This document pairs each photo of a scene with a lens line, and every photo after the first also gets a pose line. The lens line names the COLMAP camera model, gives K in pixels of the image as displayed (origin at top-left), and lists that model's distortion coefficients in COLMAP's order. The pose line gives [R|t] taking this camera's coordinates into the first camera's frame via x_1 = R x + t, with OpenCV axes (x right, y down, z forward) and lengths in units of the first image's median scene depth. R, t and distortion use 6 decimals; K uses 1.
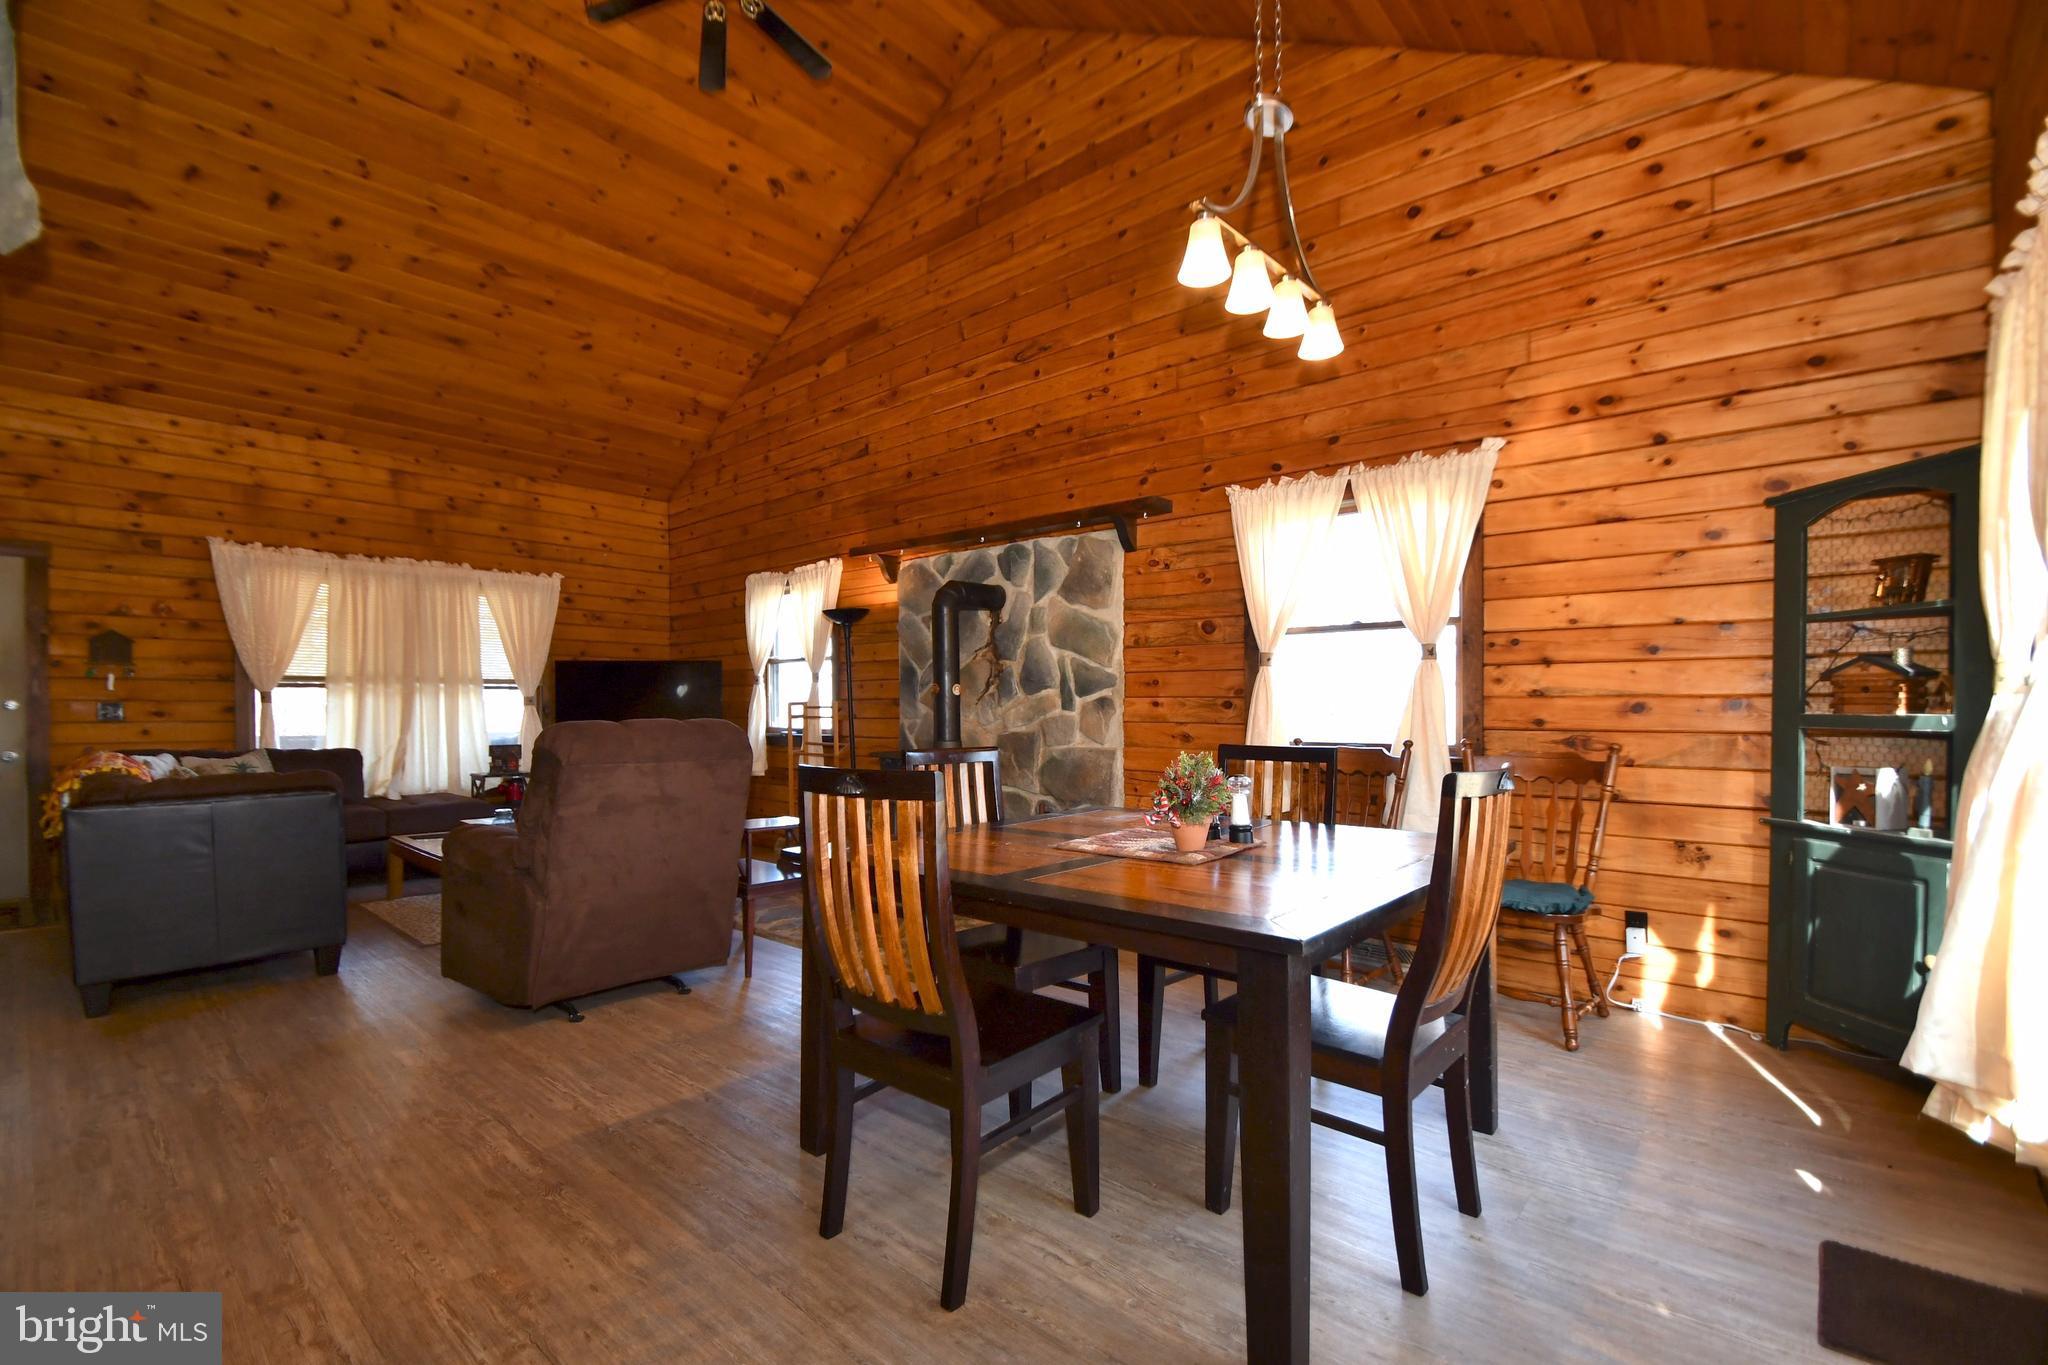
lens RADIAL K [[889.7, 0, 1000.0], [0, 889.7, 707.8], [0, 0, 1]] dist [0.021808, -0.023823]
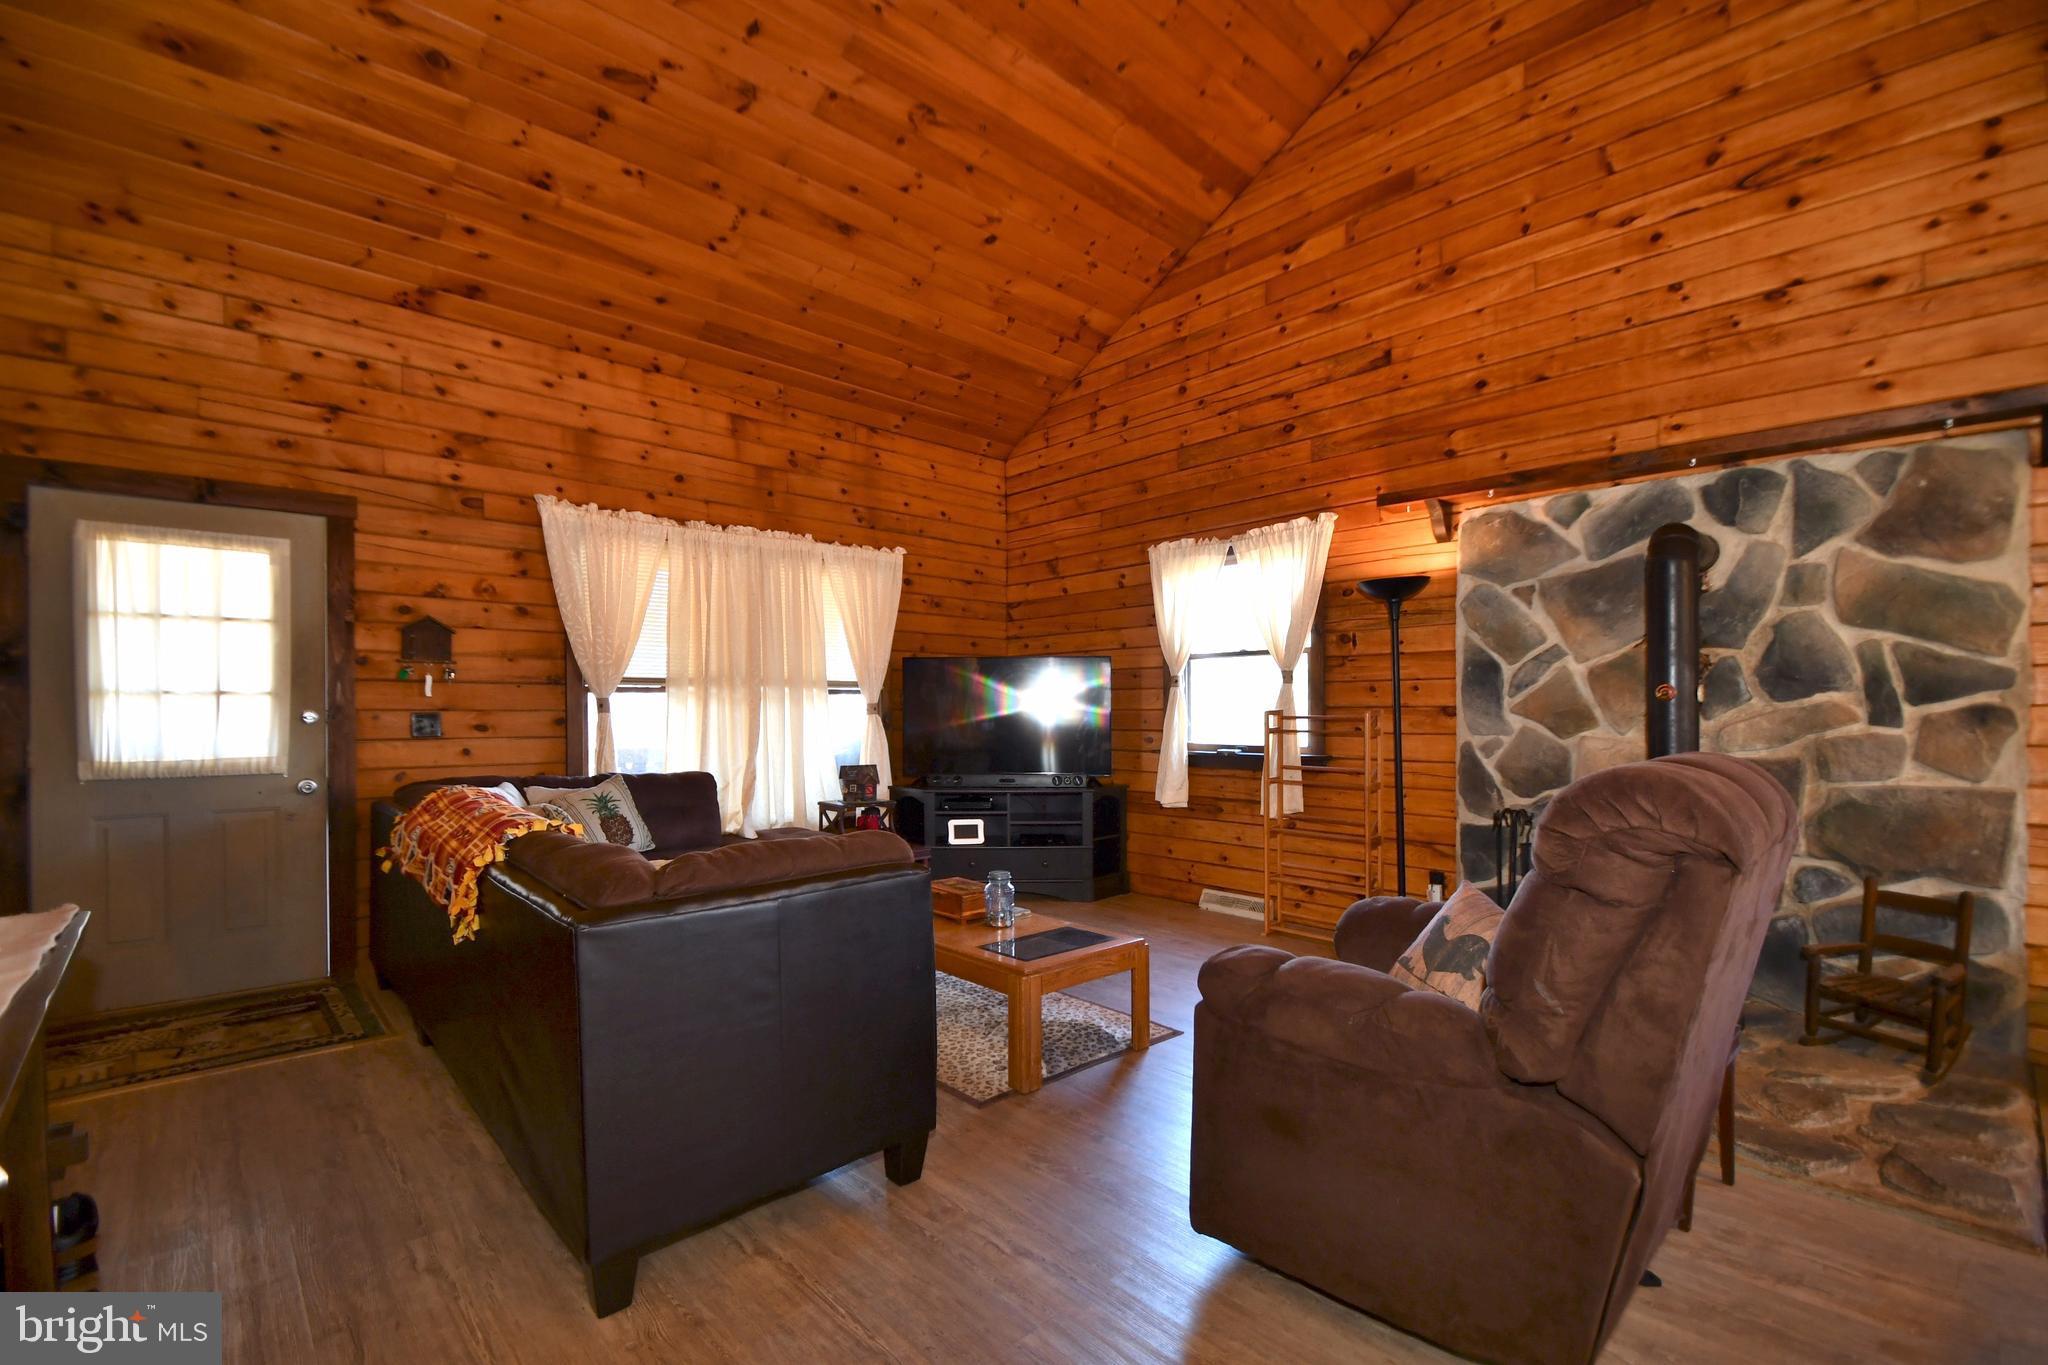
lens RADIAL K [[896.1, 0, 1001.5], [0, 896.1, 711.8], [0, 0, 1]] dist [0.012458, -0.014549]
pose [[0.995180, -0.000144, -0.098067, -0.415209], [0.000219, 1.000000, 0.000751, -0.006928], [0.098067, -0.000769, 0.995180, 0.272261]]
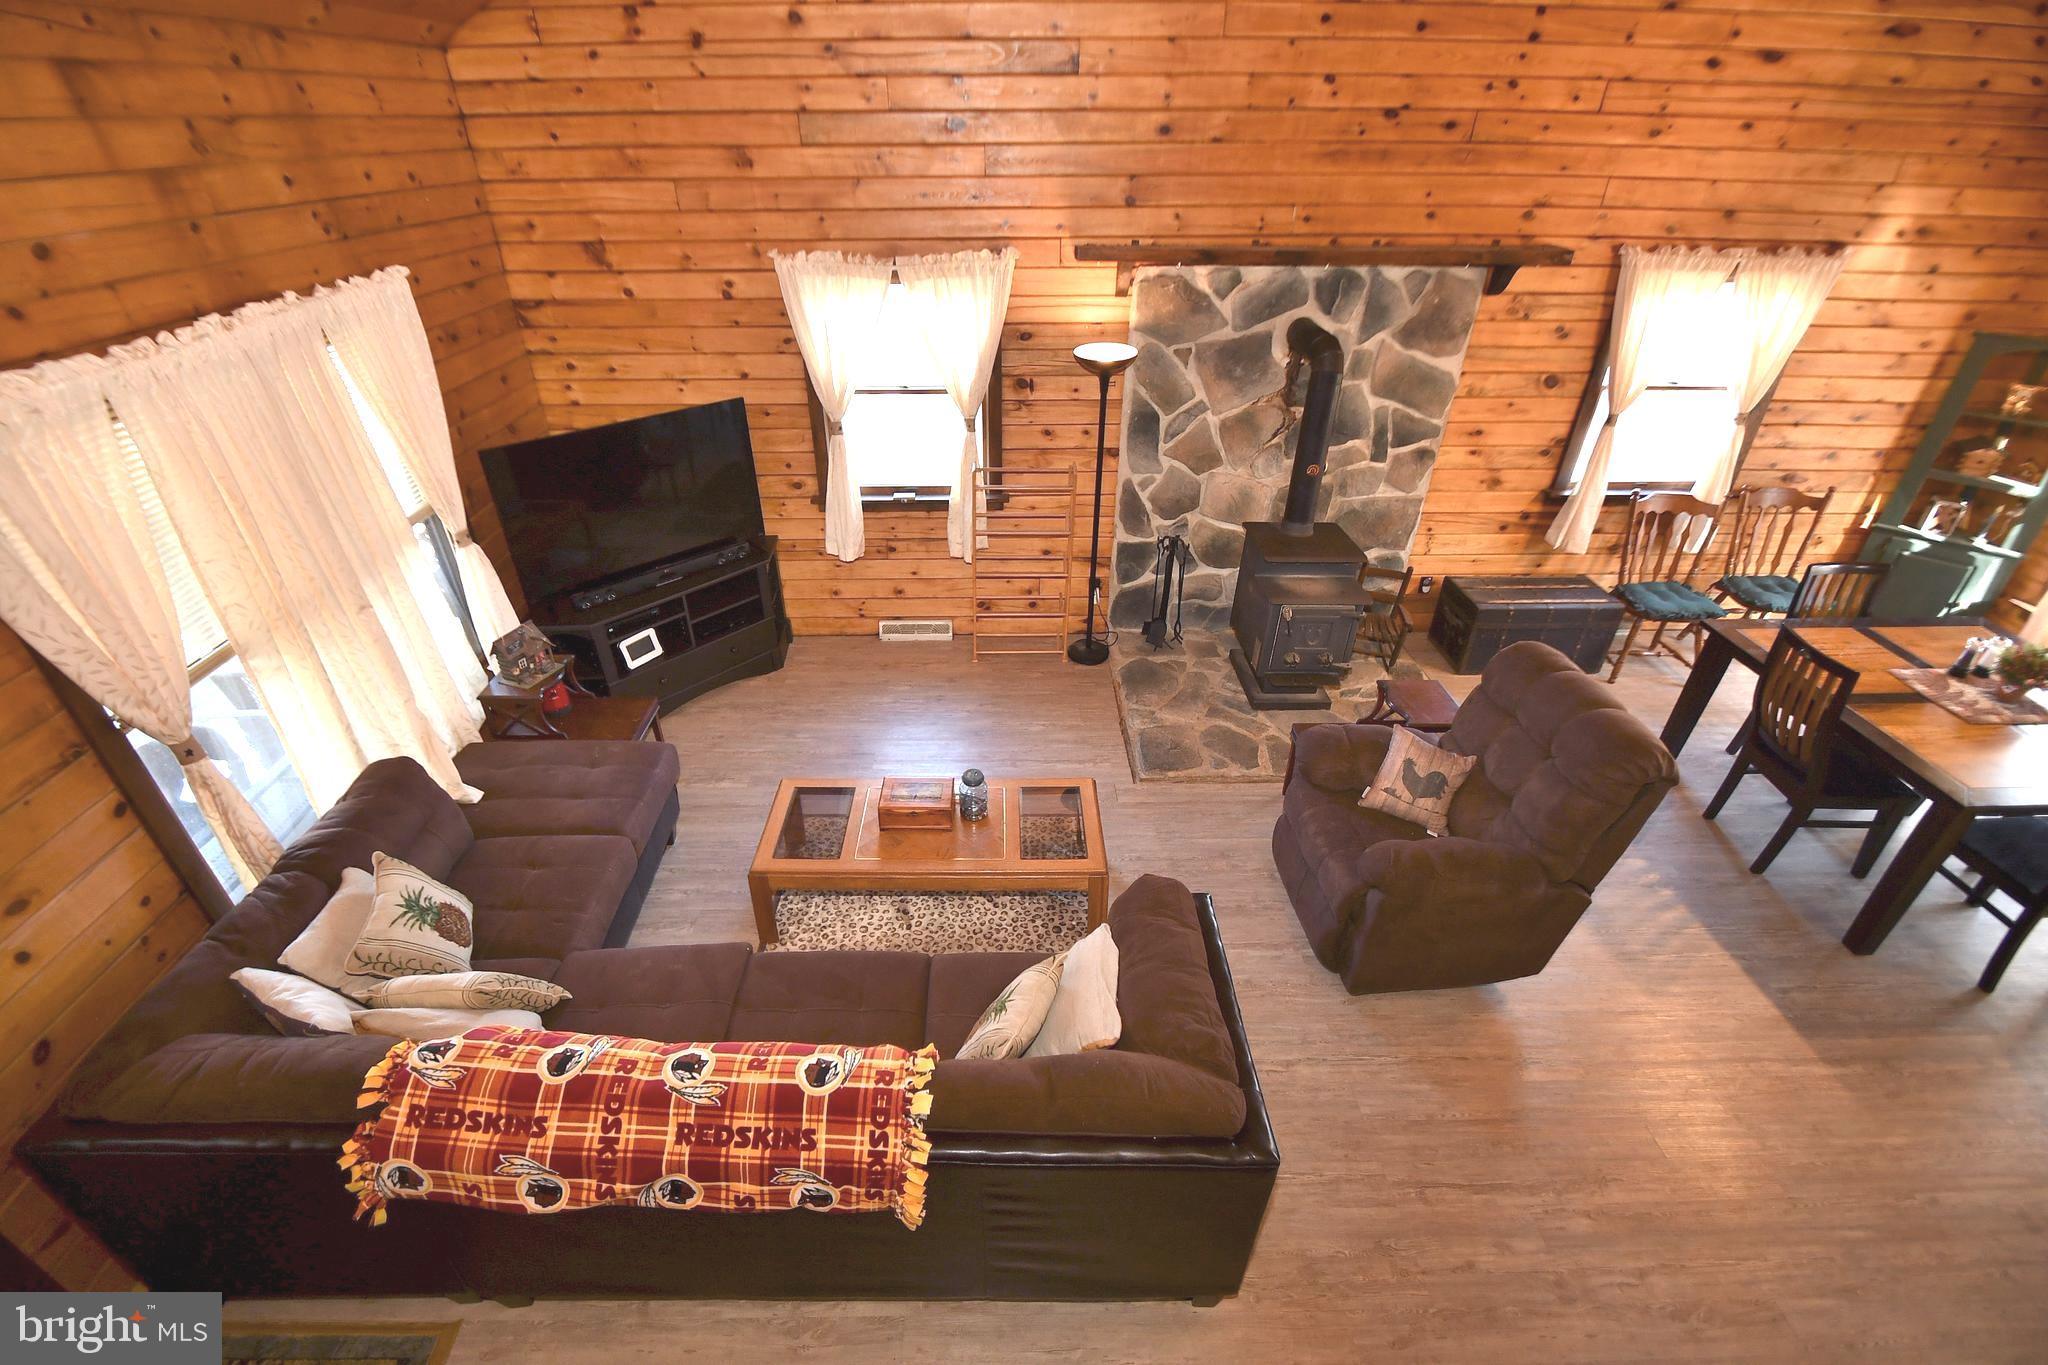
lens RADIAL K [[896.1, 0, 1001.5], [0, 896.1, 711.8], [0, 0, 1]] dist [0.012458, -0.014549]
pose [[0.735365, -0.369651, 0.567975, -0.787871], [0.001890, 0.839244, 0.543752, -0.268808], [-0.677668, -0.398783, 0.617849, 0.477619]]
